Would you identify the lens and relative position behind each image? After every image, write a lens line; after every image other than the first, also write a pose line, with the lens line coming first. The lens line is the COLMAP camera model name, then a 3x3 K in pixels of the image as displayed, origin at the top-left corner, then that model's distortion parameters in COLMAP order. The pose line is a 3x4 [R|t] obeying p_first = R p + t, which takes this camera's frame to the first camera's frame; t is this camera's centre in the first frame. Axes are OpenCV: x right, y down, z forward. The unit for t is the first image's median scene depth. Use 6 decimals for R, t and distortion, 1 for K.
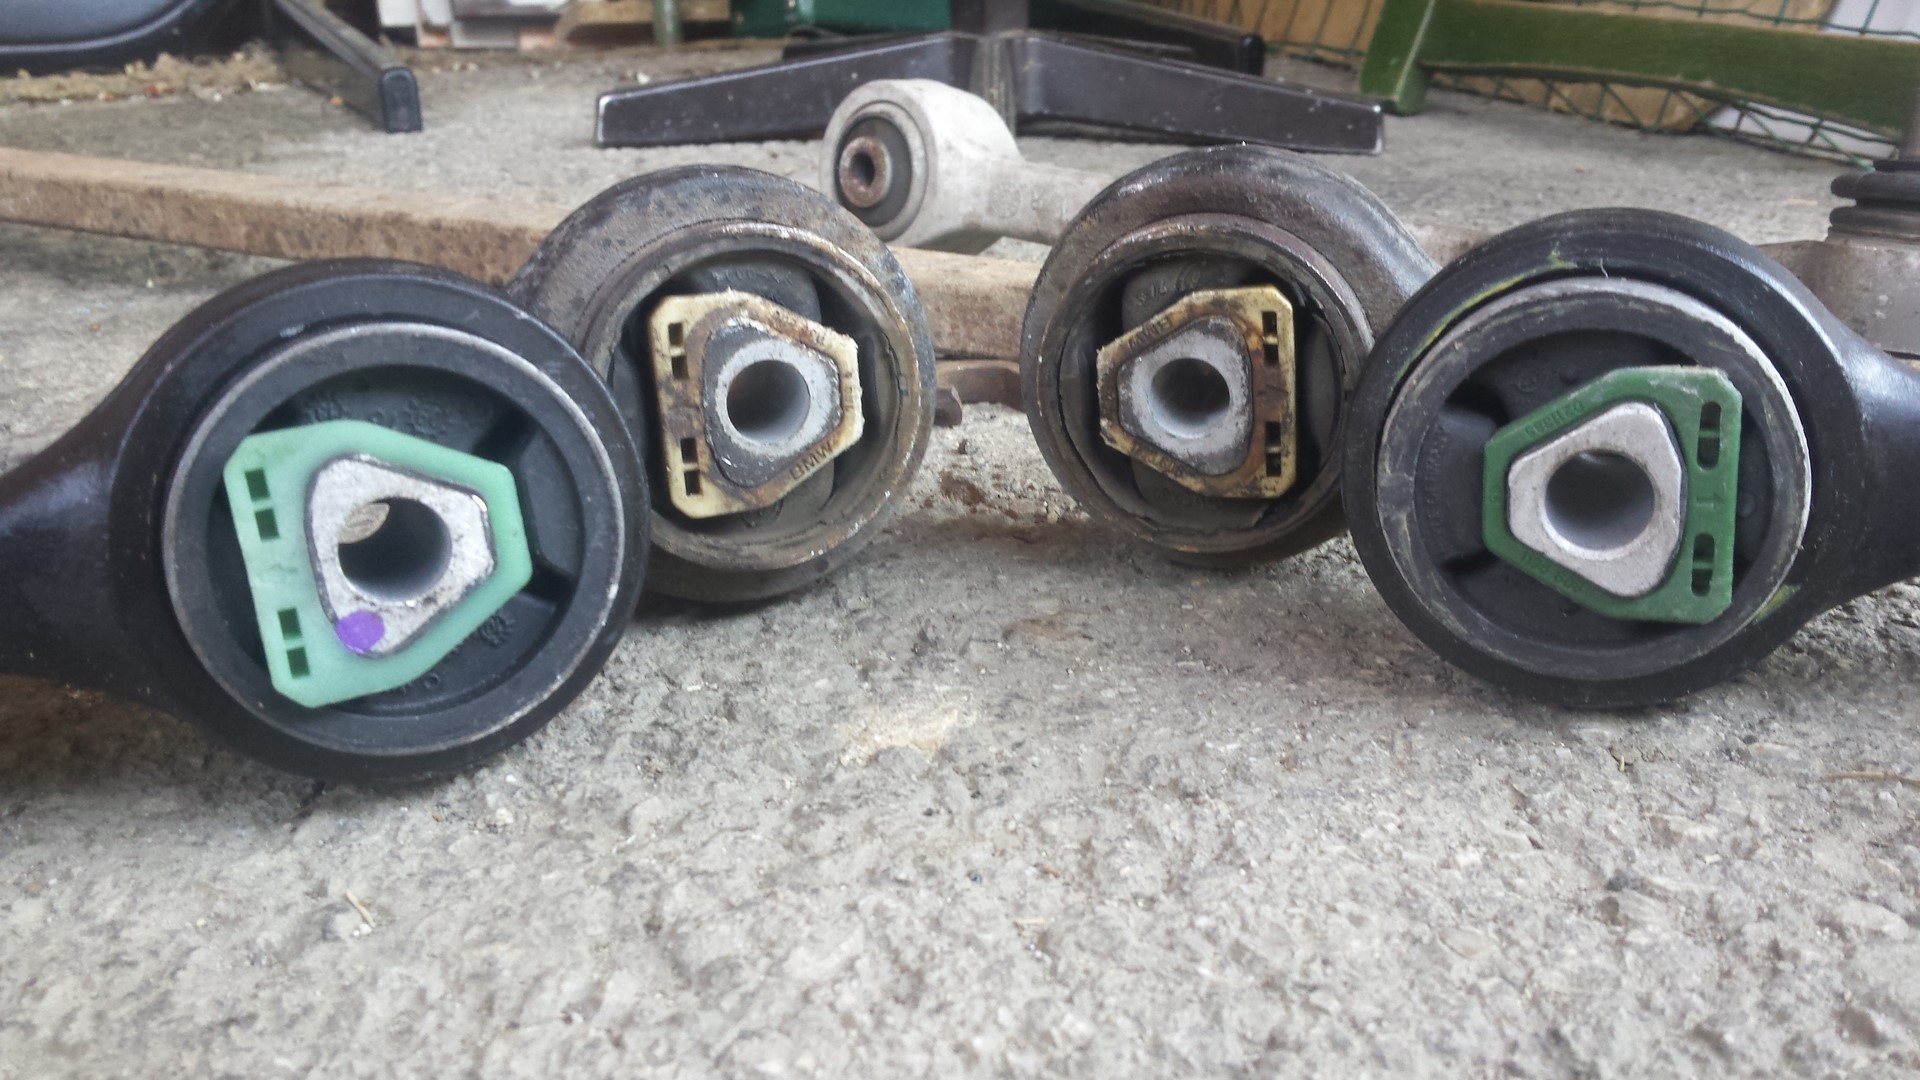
lens RADIAL K [[1746.4, 0, 990.7], [0, 1746.4, 544.8], [0, 0, 1]] dist [0.190188, -0.503022]
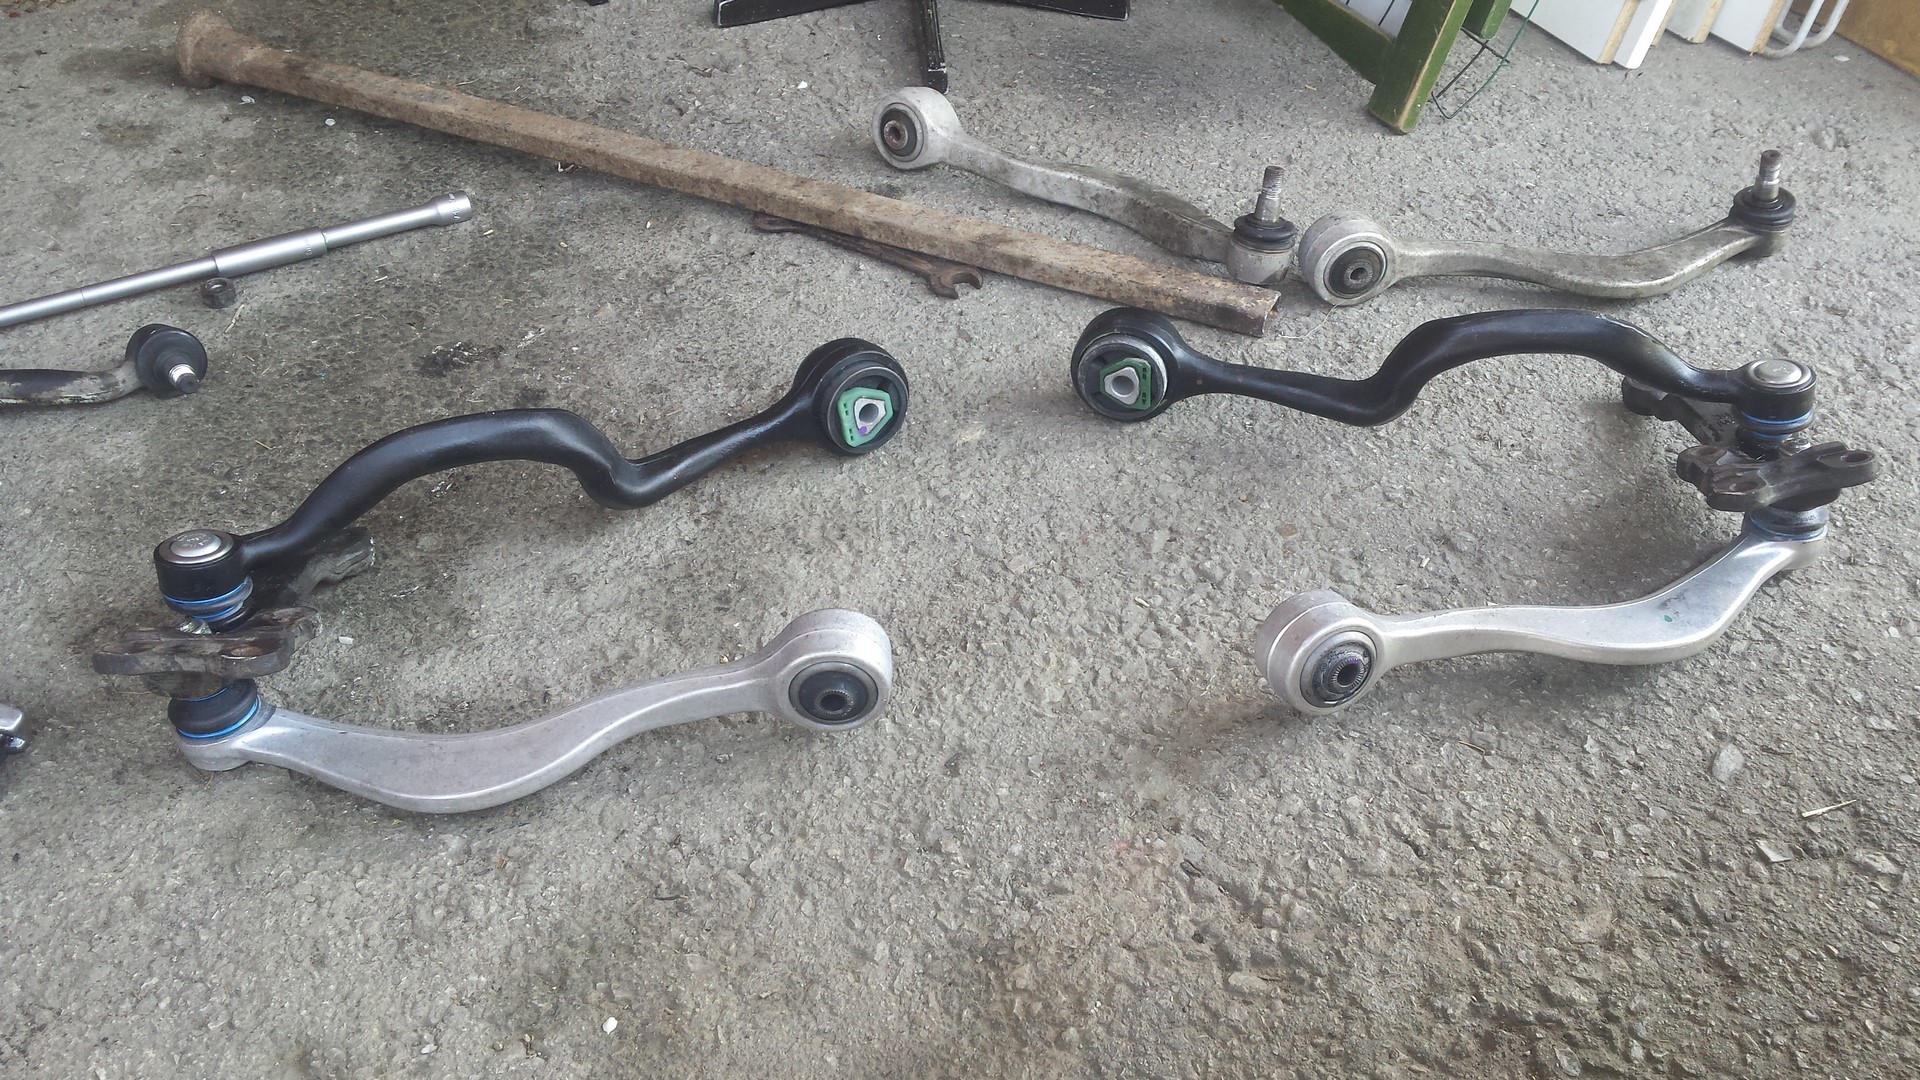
lens RADIAL K [[1746.4, 0, 990.7], [0, 1746.4, 544.8], [0, 0, 1]] dist [0.190188, -0.503022]
pose [[0.995373, -0.047172, 0.083709, -0.395314], [0.015269, 0.937782, 0.346889, -1.211469], [-0.094864, -0.344006, 0.934163, -3.317314]]
